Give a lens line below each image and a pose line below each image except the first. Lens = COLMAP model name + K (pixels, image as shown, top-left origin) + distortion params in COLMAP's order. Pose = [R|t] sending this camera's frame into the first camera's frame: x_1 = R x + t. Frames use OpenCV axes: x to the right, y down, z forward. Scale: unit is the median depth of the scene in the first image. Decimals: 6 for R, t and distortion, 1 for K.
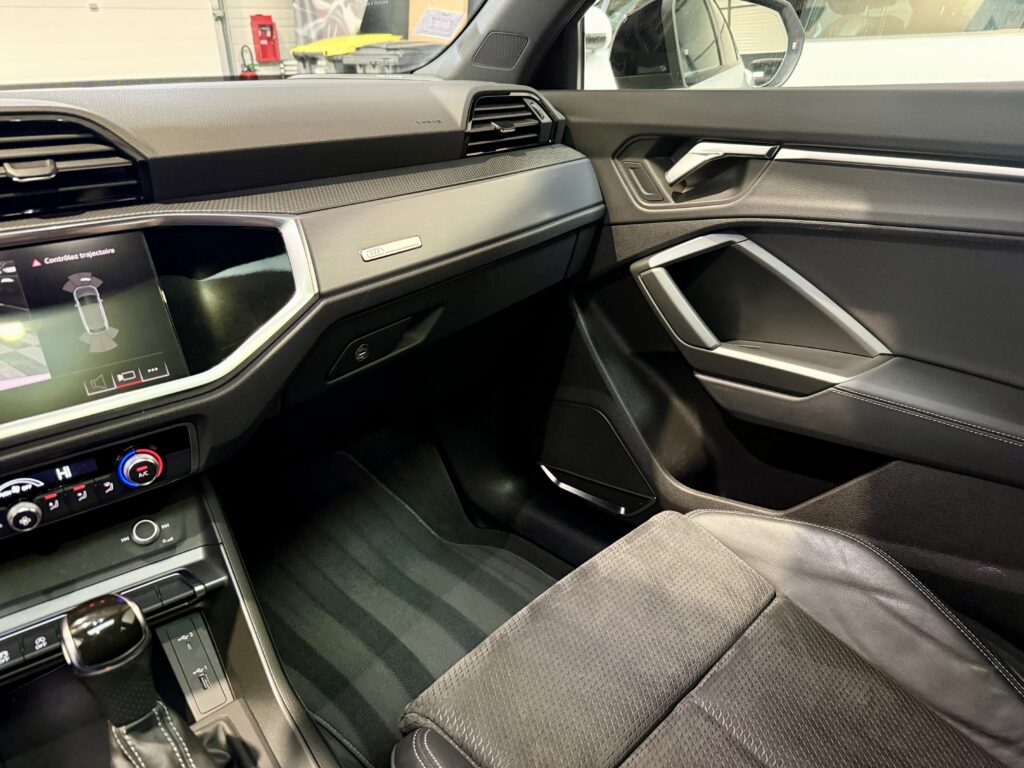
lens RADIAL K [[725.2, 0, 505.2], [0, 725.2, 391.3], [0, 0, 1]] dist [0.035054, -0.043388]
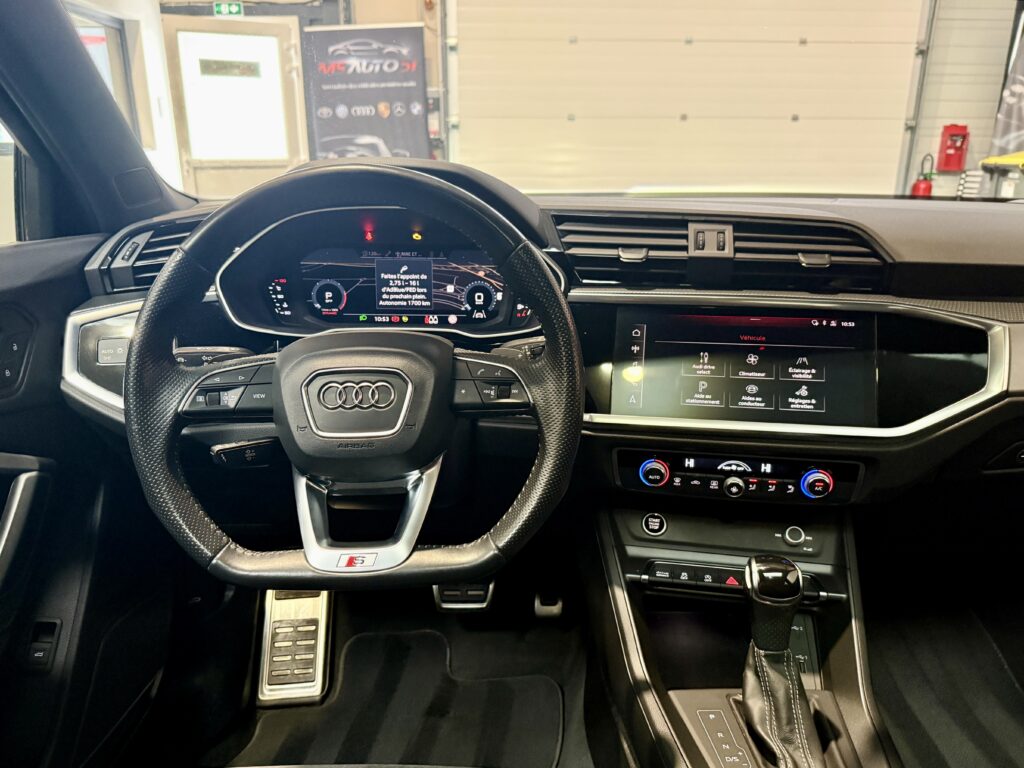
lens RADIAL K [[761.9, 0, 515.7], [0, 761.9, 389.2], [0, 0, 1]] dist [0.018526, -0.029455]
pose [[0.711993, 0.234719, -0.661795, -0.009415], [-0.322890, 0.946364, -0.011734, 0.089830], [0.623545, 0.222042, 0.749593, -0.270816]]
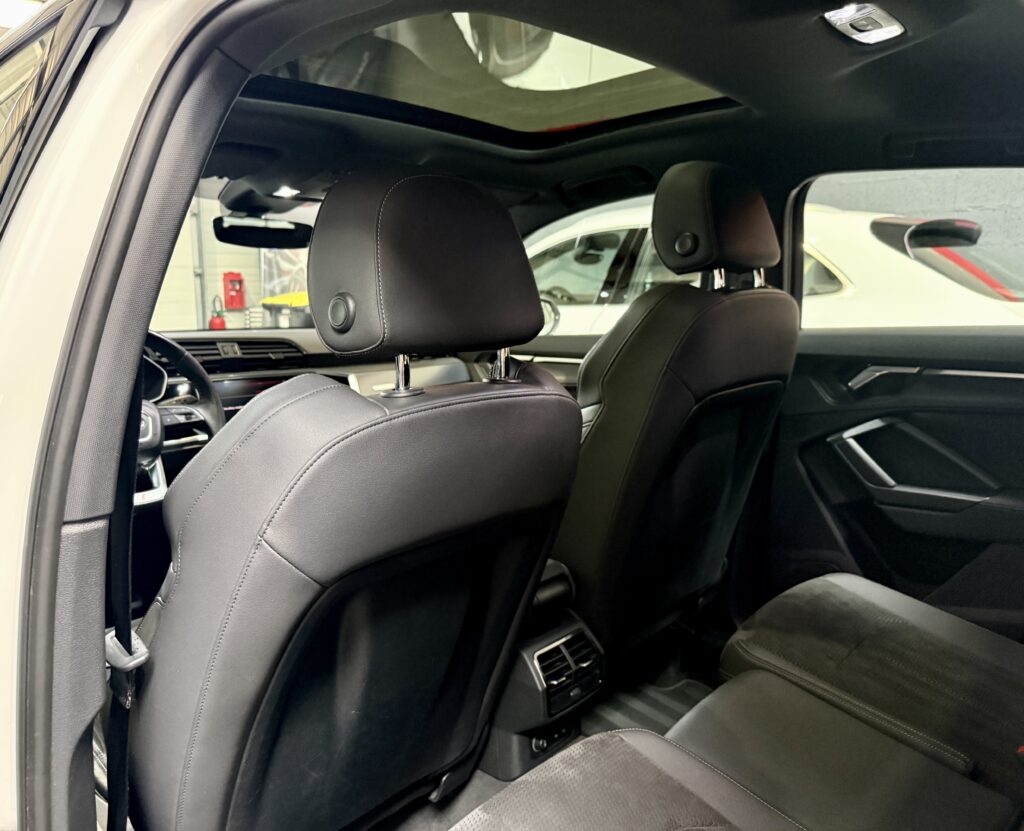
lens RADIAL K [[781.4, 0, 504.8], [0, 781.4, 426.5], [0, 0, 1]] dist [0.006780, -0.000038]
pose [[0.996700, 0.007897, 0.080789, 0.047821], [0.014374, 0.962357, -0.271407, 0.593008], [-0.079891, 0.271673, 0.959068, -1.437568]]
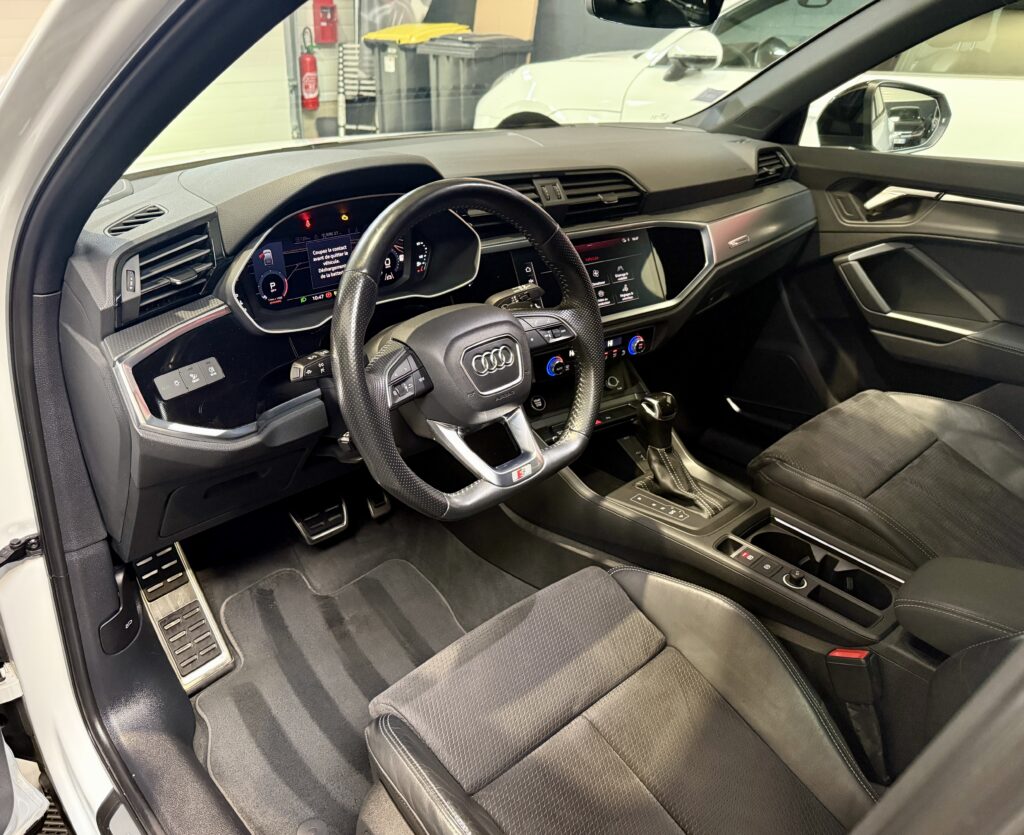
lens RADIAL K [[789.1, 0, 455.1], [0, 789.1, 426.8], [0, 0, 1]] dist [0.035282, -0.049095]
pose [[0.997614, 0.059743, -0.034599, -0.610105], [-0.058416, 0.997562, 0.038189, 0.185746], [0.036796, -0.036076, 0.998671, -0.830299]]
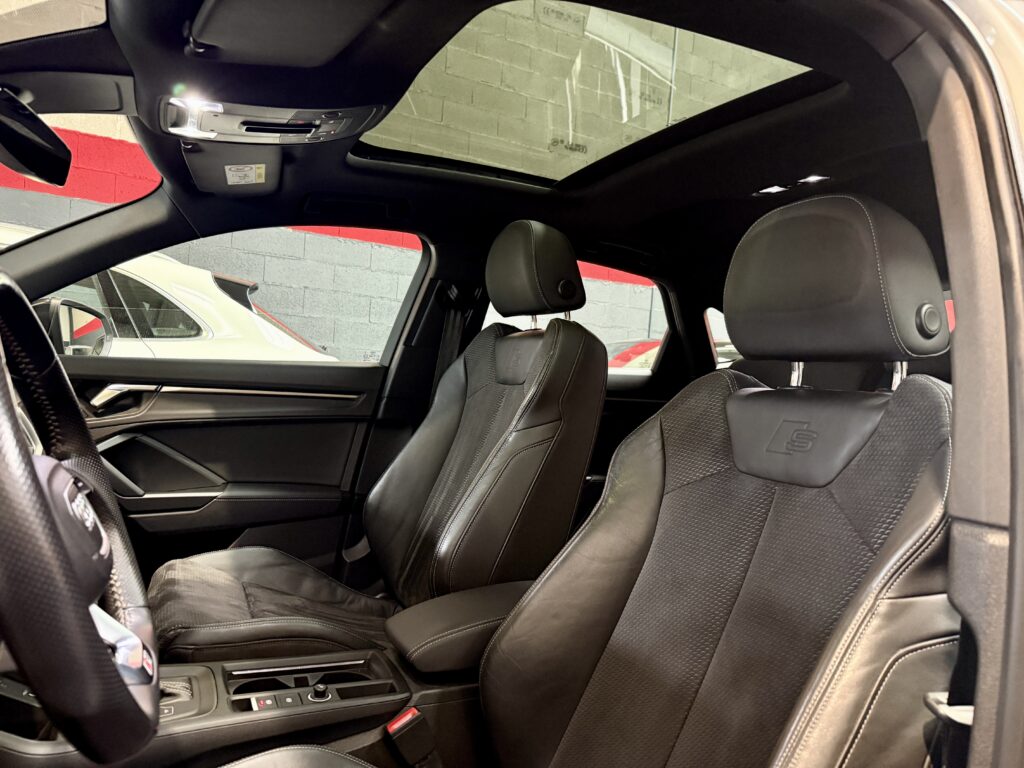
lens RADIAL K [[725.2, 0, 513.1], [0, 725.2, 384.0], [0, 0, 1]] dist [0.035054, -0.043388]
pose [[0.314896, 0.036888, 0.948409, -1.106637], [0.345089, 0.926407, -0.150610, 0.263918], [-0.884169, 0.374712, 0.278992, -0.363056]]
